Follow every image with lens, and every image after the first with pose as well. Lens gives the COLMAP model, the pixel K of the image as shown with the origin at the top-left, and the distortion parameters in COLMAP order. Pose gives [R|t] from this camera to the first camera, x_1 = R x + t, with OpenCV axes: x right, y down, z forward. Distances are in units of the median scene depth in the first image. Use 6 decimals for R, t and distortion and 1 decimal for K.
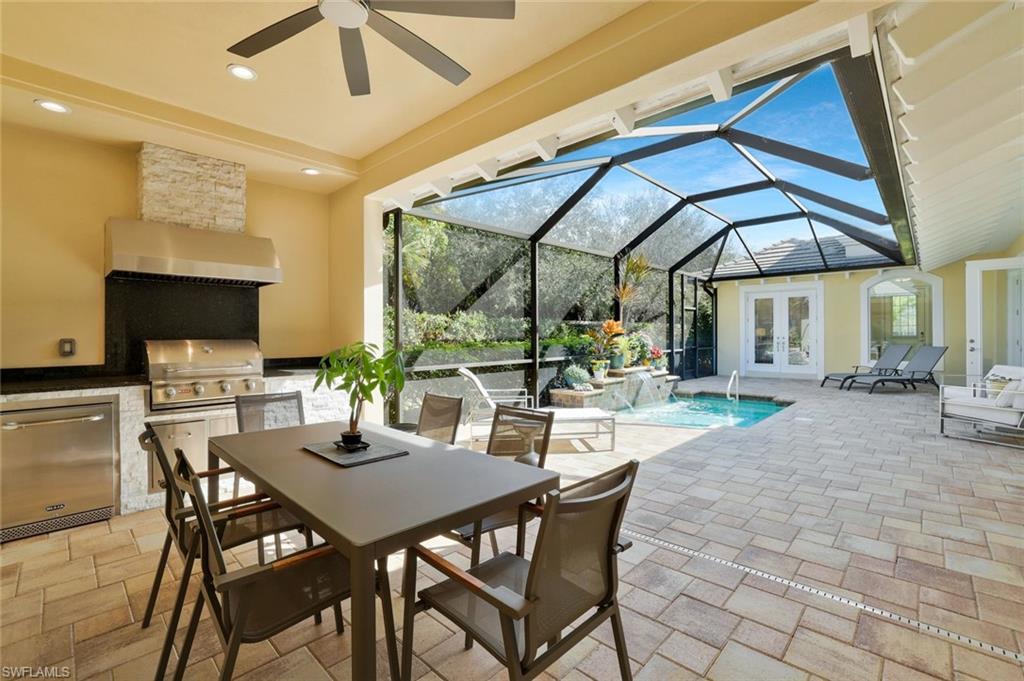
lens RADIAL K [[449.2, 0, 480.0], [0, 449.2, 337.2], [0, 0, 1]] dist [-0.046290, -0.000042]
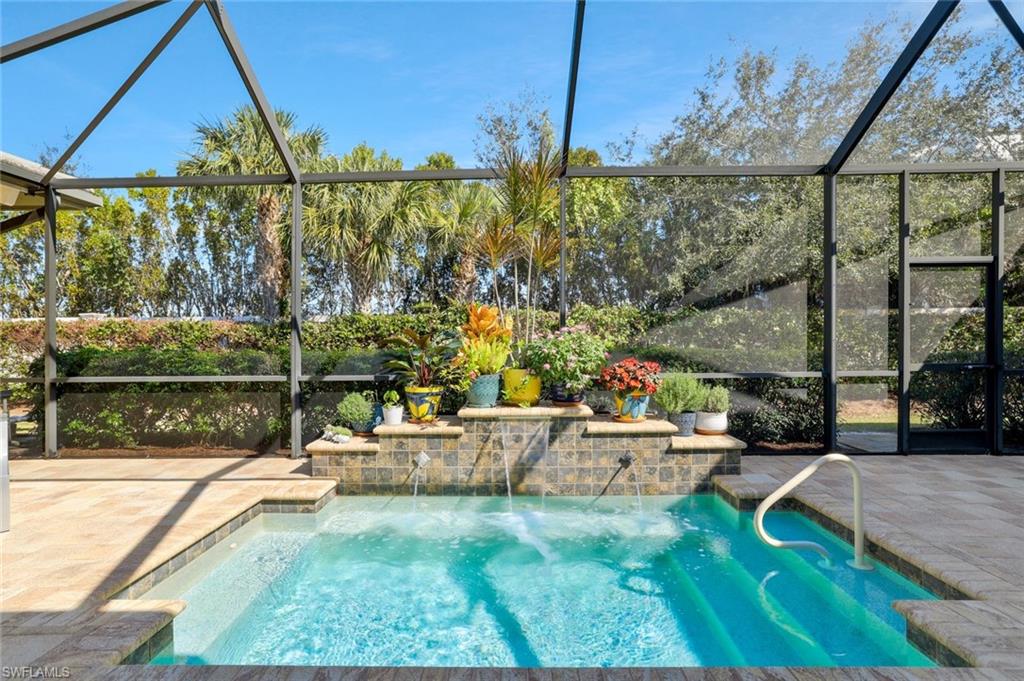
lens RADIAL K [[486.7, 0, 512.0], [0, 486.7, 340.5], [0, 0, 1]] dist [-0.050542, 0.028105]
pose [[0.705798, 0.004508, -0.708399, 0.532333], [0.002140, 0.999962, 0.008496, -0.002652], [0.708410, -0.007512, 0.705761, 0.508680]]
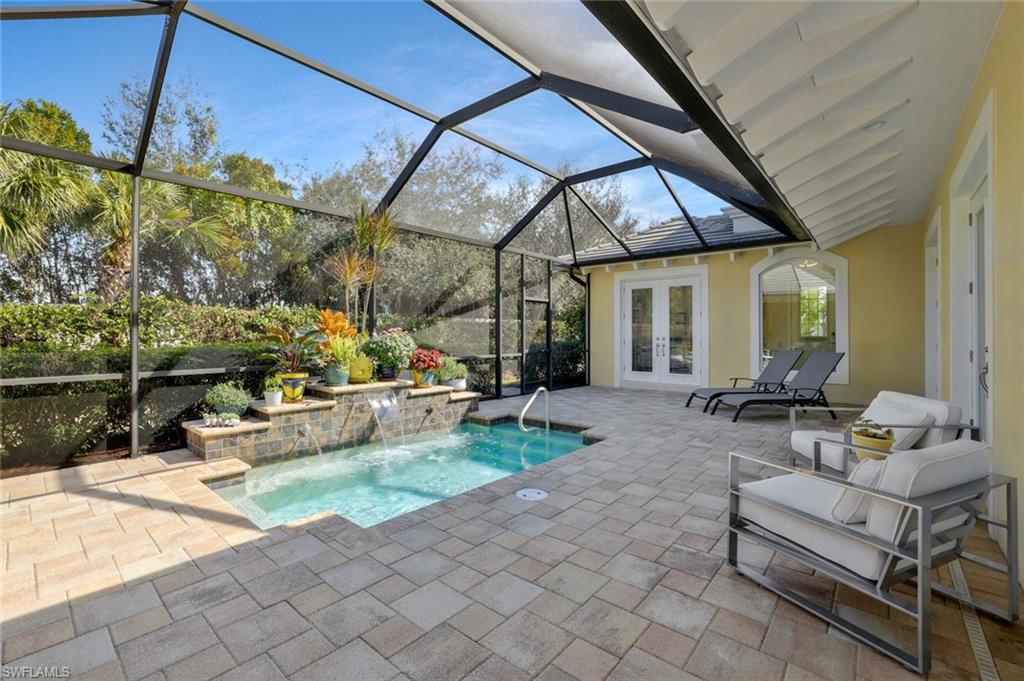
lens RADIAL K [[449.5, 0, 505.4], [0, 449.5, 331.0], [0, 0, 1]] dist [-0.032225, 0.000362]
pose [[0.995745, 0.008917, 0.091724, 0.374785], [-0.008104, 0.999925, -0.009233, -0.002933], [-0.091800, 0.008451, 0.995742, 0.260571]]
